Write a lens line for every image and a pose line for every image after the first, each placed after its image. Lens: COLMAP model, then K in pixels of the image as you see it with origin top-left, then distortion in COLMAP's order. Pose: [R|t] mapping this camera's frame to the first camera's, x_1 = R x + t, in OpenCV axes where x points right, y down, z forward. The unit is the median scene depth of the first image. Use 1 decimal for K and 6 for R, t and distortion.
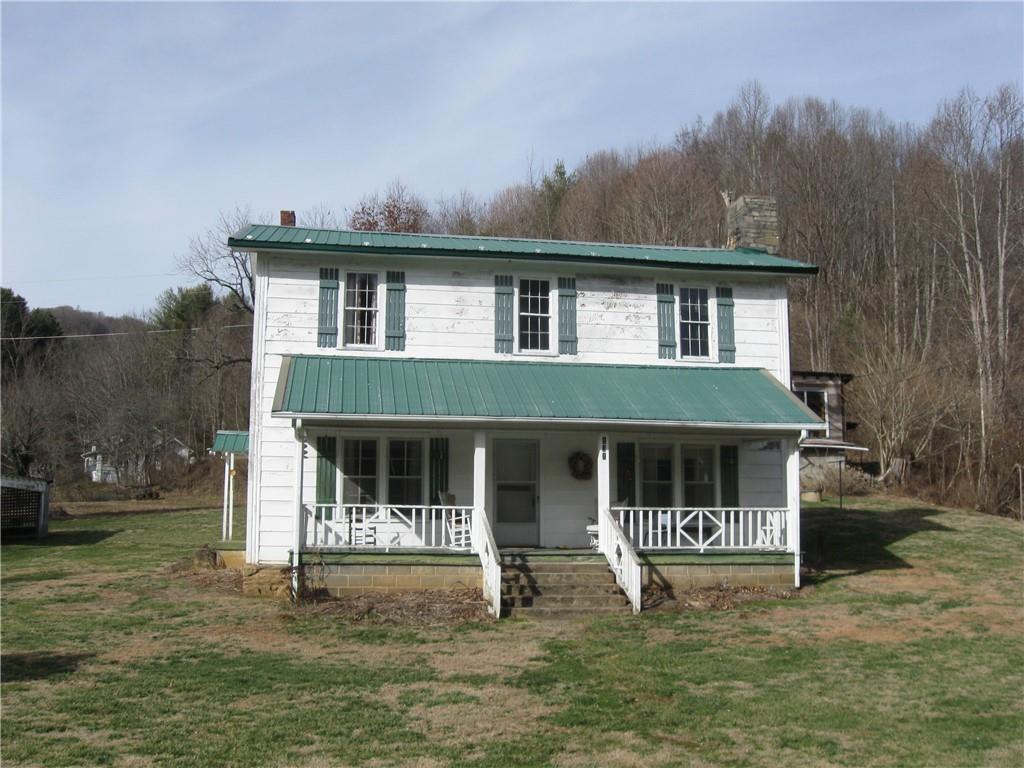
lens RADIAL K [[1066.3, 0, 511.4], [0, 1066.3, 383.9], [0, 0, 1]] dist [-0.126411, 0.000000]
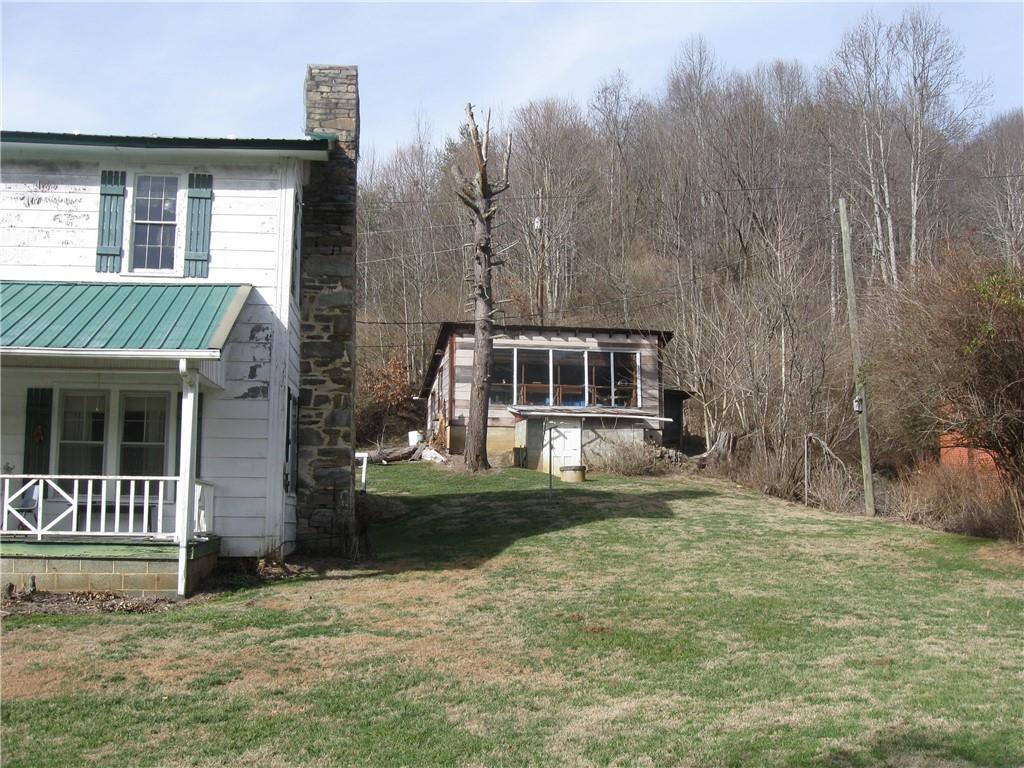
lens RADIAL K [[1066.3, 0, 509.7], [0, 1066.3, 388.8], [0, 0, 1]] dist [-0.126411, 0.000000]
pose [[0.999470, -0.007879, -0.031576, 0.445411], [0.008285, 0.999885, 0.012740, 0.049010], [0.031472, -0.012995, 0.999420, 0.301757]]
